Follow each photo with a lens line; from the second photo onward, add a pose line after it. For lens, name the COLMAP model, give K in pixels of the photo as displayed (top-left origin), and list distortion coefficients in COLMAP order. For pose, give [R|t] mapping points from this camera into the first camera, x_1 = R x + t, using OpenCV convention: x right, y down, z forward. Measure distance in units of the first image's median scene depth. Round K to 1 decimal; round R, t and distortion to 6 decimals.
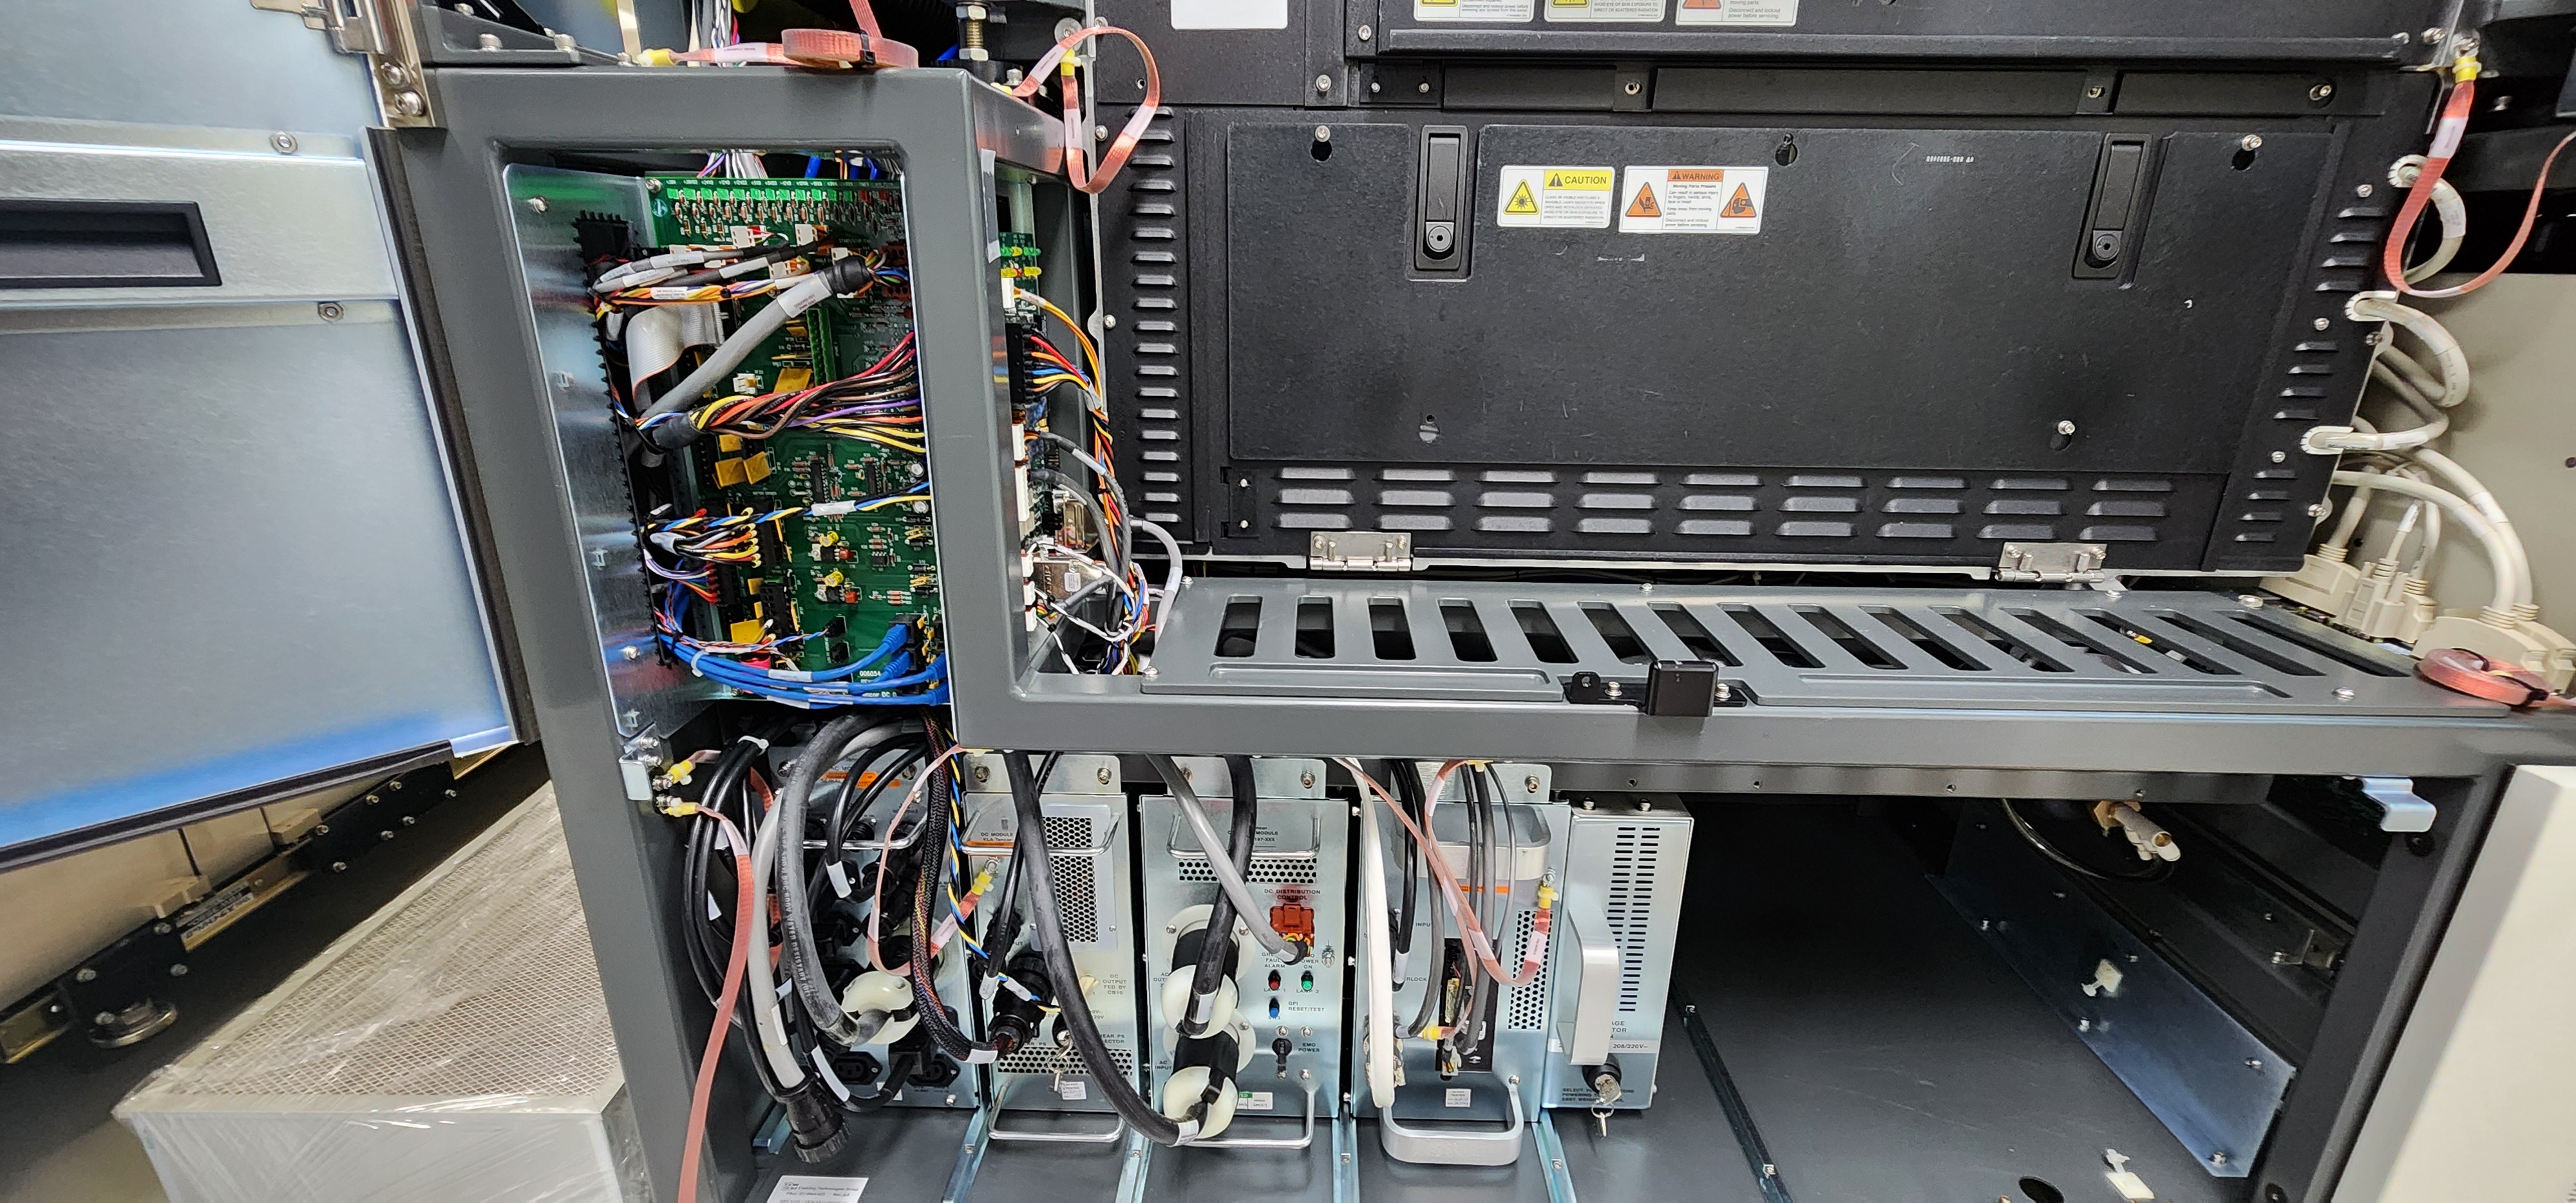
lens RADIAL K [[1050.5, 0, 1288.0], [0, 1050.5, 599.0], [0, 0, 1]] dist [0.002551, -0.000599]
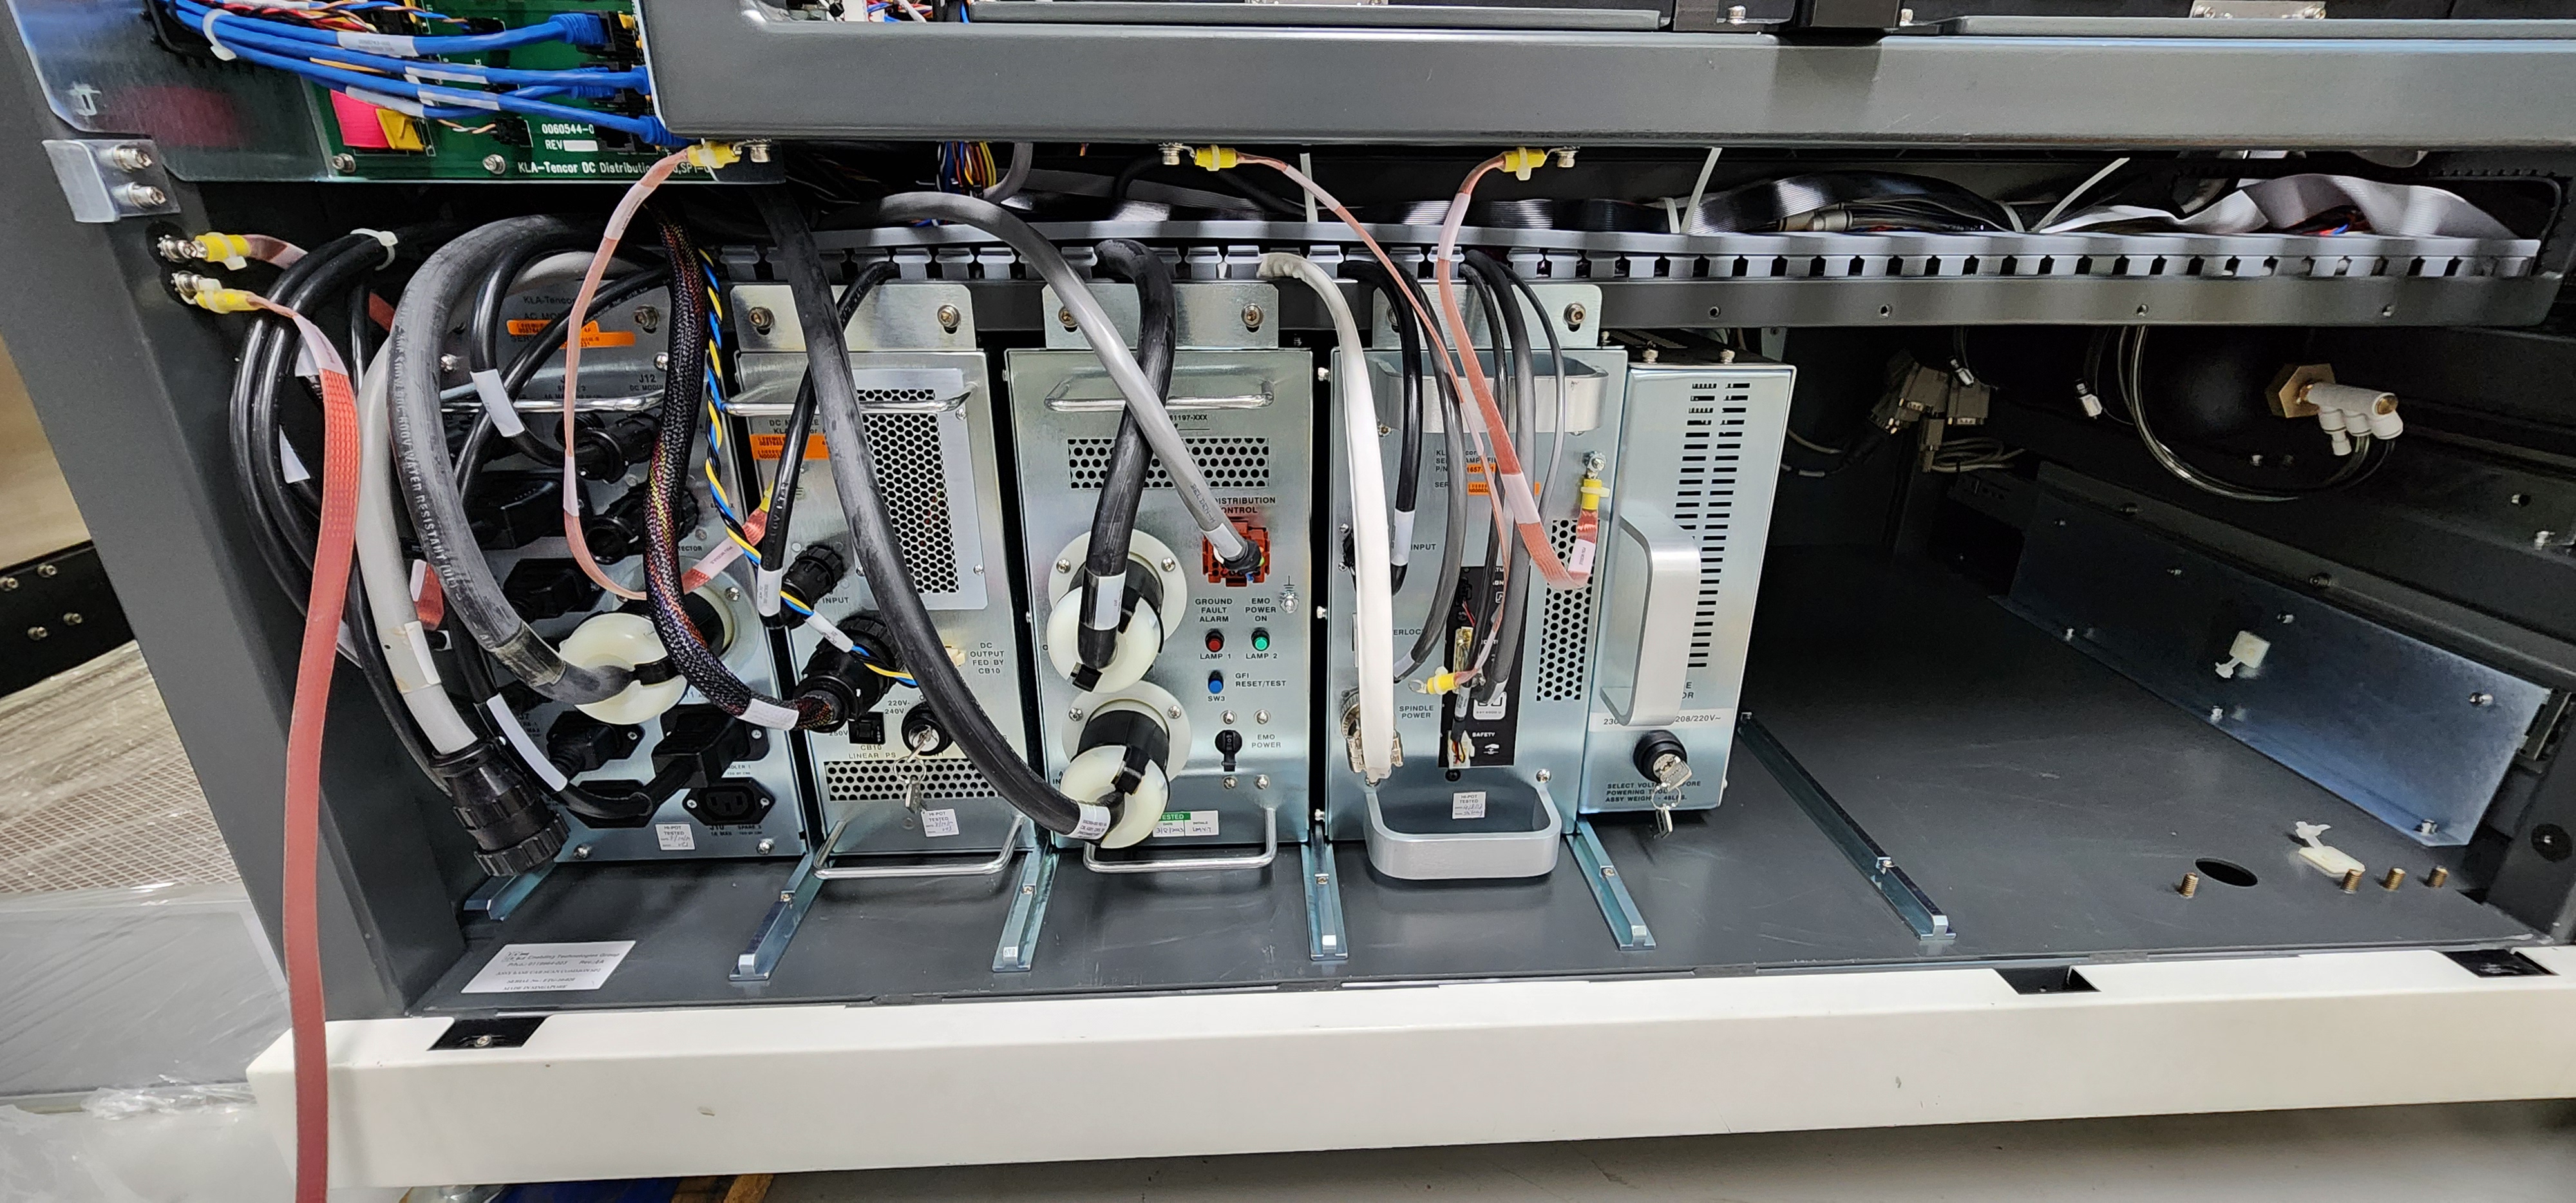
lens RADIAL K [[1050.5, 0, 1293.8], [0, 1050.5, 604.7], [0, 0, 1]] dist [0.002551, -0.000599]
pose [[0.997138, -0.034007, 0.067519, -0.007266], [0.030580, 0.998222, 0.051160, 0.318272], [-0.069139, -0.048949, 0.996405, 0.301910]]
